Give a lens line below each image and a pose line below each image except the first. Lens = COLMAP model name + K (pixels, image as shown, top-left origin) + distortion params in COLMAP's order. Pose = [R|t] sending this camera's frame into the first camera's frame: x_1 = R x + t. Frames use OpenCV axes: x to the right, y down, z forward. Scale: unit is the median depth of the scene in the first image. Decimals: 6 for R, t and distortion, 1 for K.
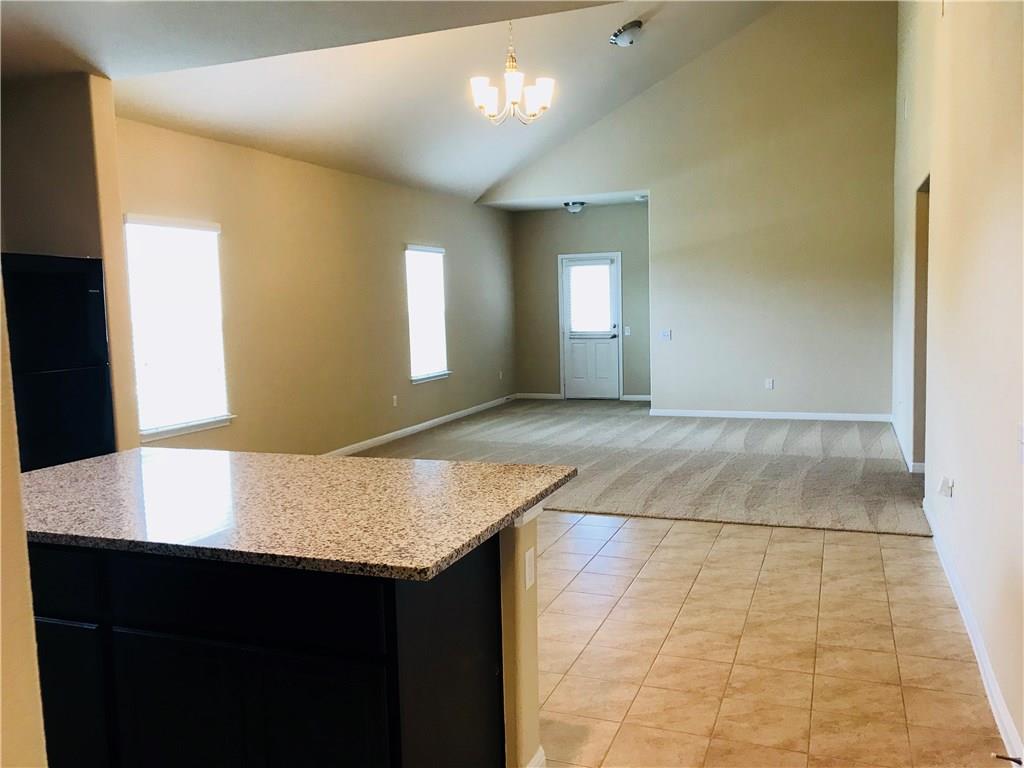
lens RADIAL K [[842.6, 0, 518.3], [0, 842.6, 367.7], [0, 0, 1]] dist [0.032307, -0.036458]
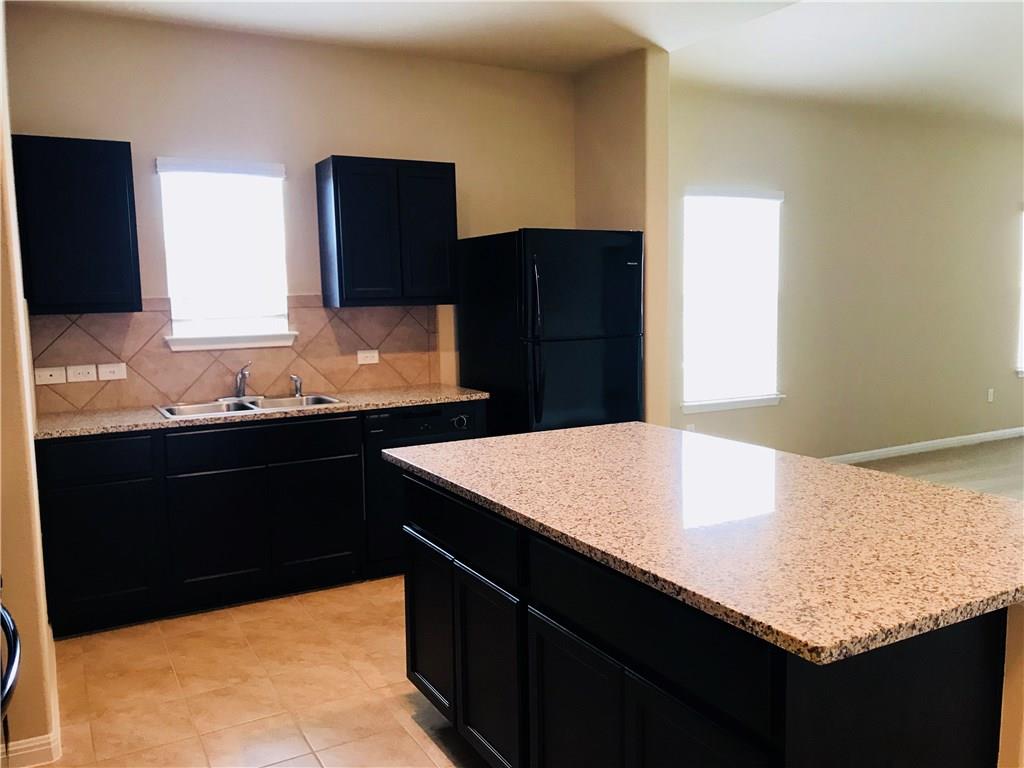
lens RADIAL K [[842.6, 0, 510.0], [0, 842.6, 380.4], [0, 0, 1]] dist [0.032307, -0.036458]
pose [[0.765446, 0.084684, -0.637904, 0.050478], [-0.055661, 0.996301, 0.065472, -0.007865], [0.641089, -0.014609, 0.767328, 0.112641]]
